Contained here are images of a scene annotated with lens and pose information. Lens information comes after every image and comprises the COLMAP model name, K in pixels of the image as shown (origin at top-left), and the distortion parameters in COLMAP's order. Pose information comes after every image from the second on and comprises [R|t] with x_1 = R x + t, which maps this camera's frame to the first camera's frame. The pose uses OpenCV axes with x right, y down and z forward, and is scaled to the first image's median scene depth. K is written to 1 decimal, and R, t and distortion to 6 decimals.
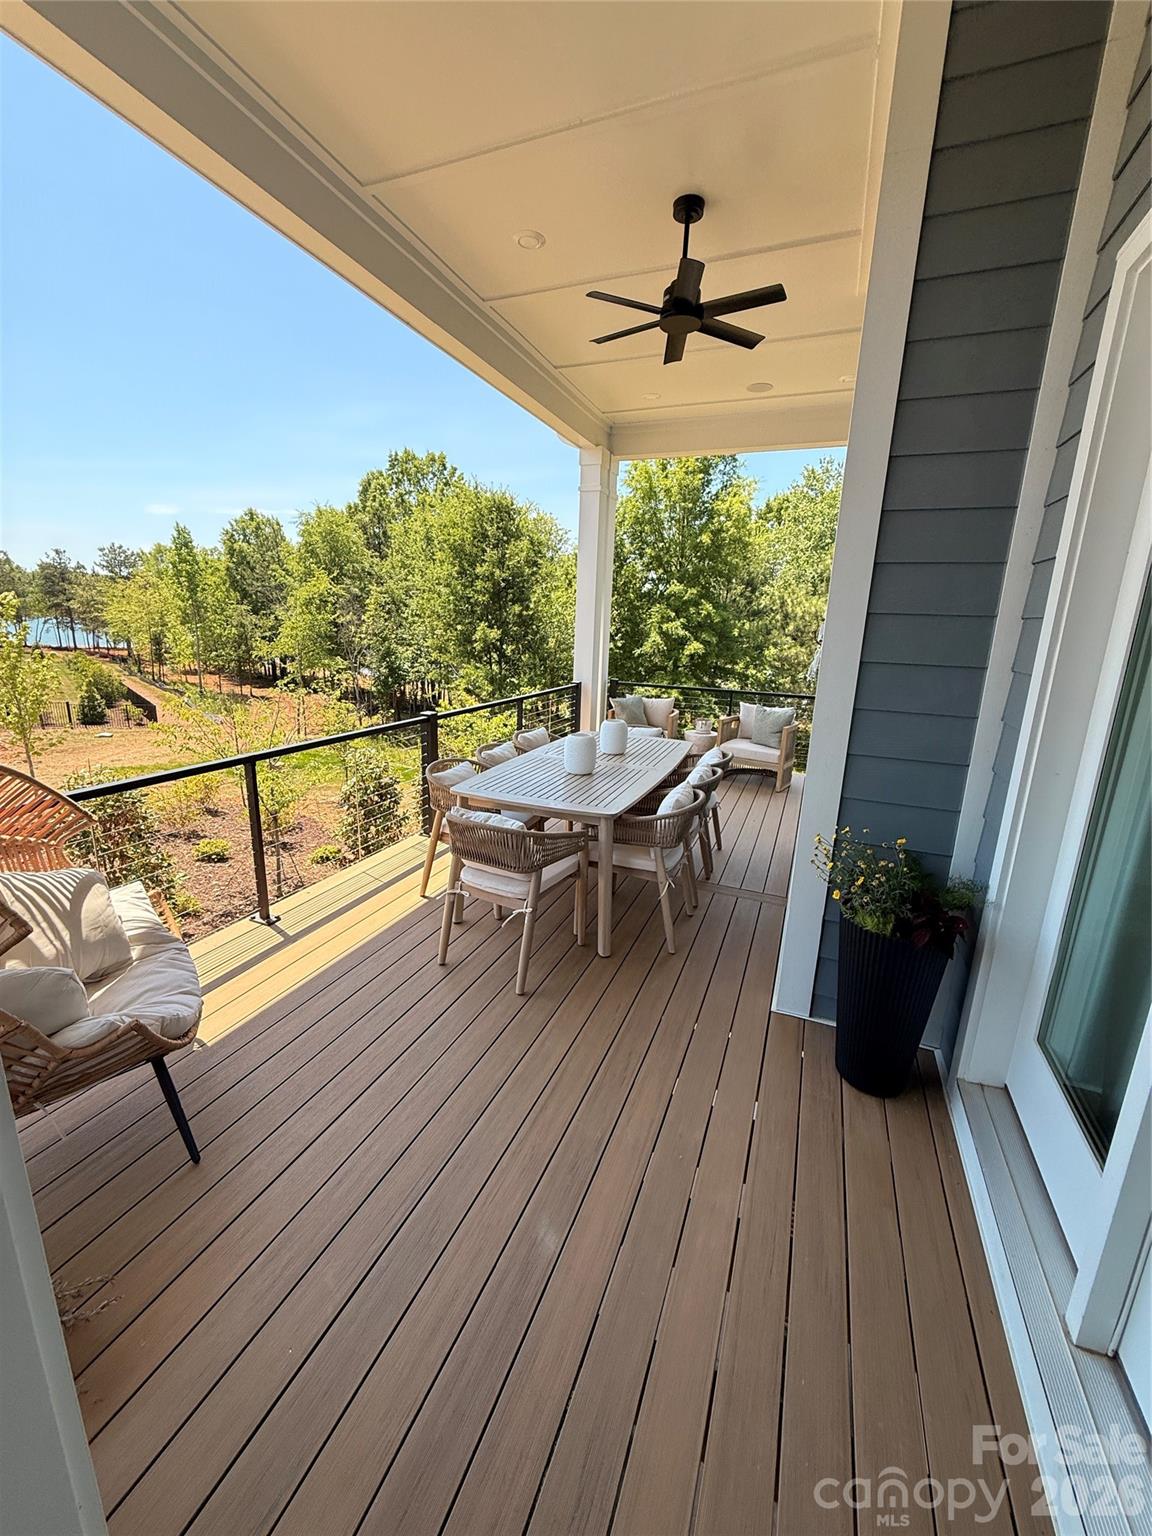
lens RADIAL K [[609.9, 0, 570.4], [0, 609.9, 769.9], [0, 0, 1]] dist [0.001121, -0.000554]
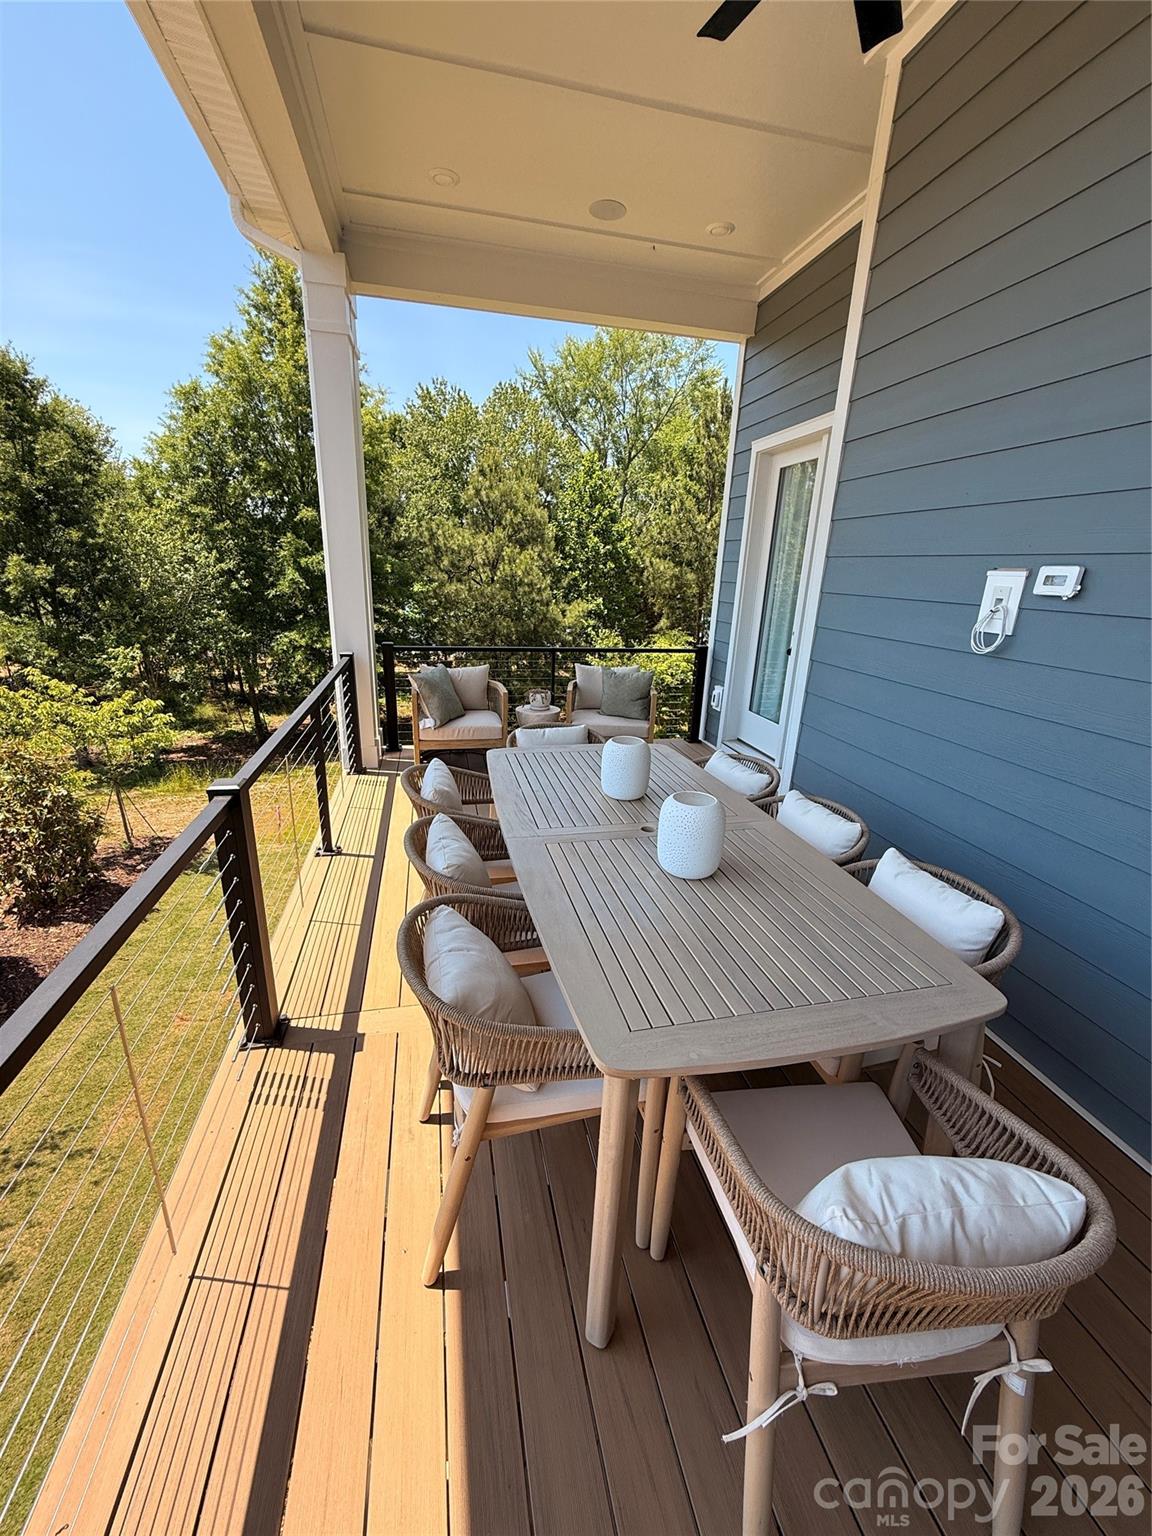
lens RADIAL K [[609.9, 0, 575.7], [0, 609.9, 768.9], [0, 0, 1]] dist [0.001121, -0.000554]
pose [[0.818759, -0.183285, 0.544096, -0.045124], [0.128943, 0.982168, 0.136820, -0.022475], [-0.559471, -0.041865, 0.827792, 0.090659]]
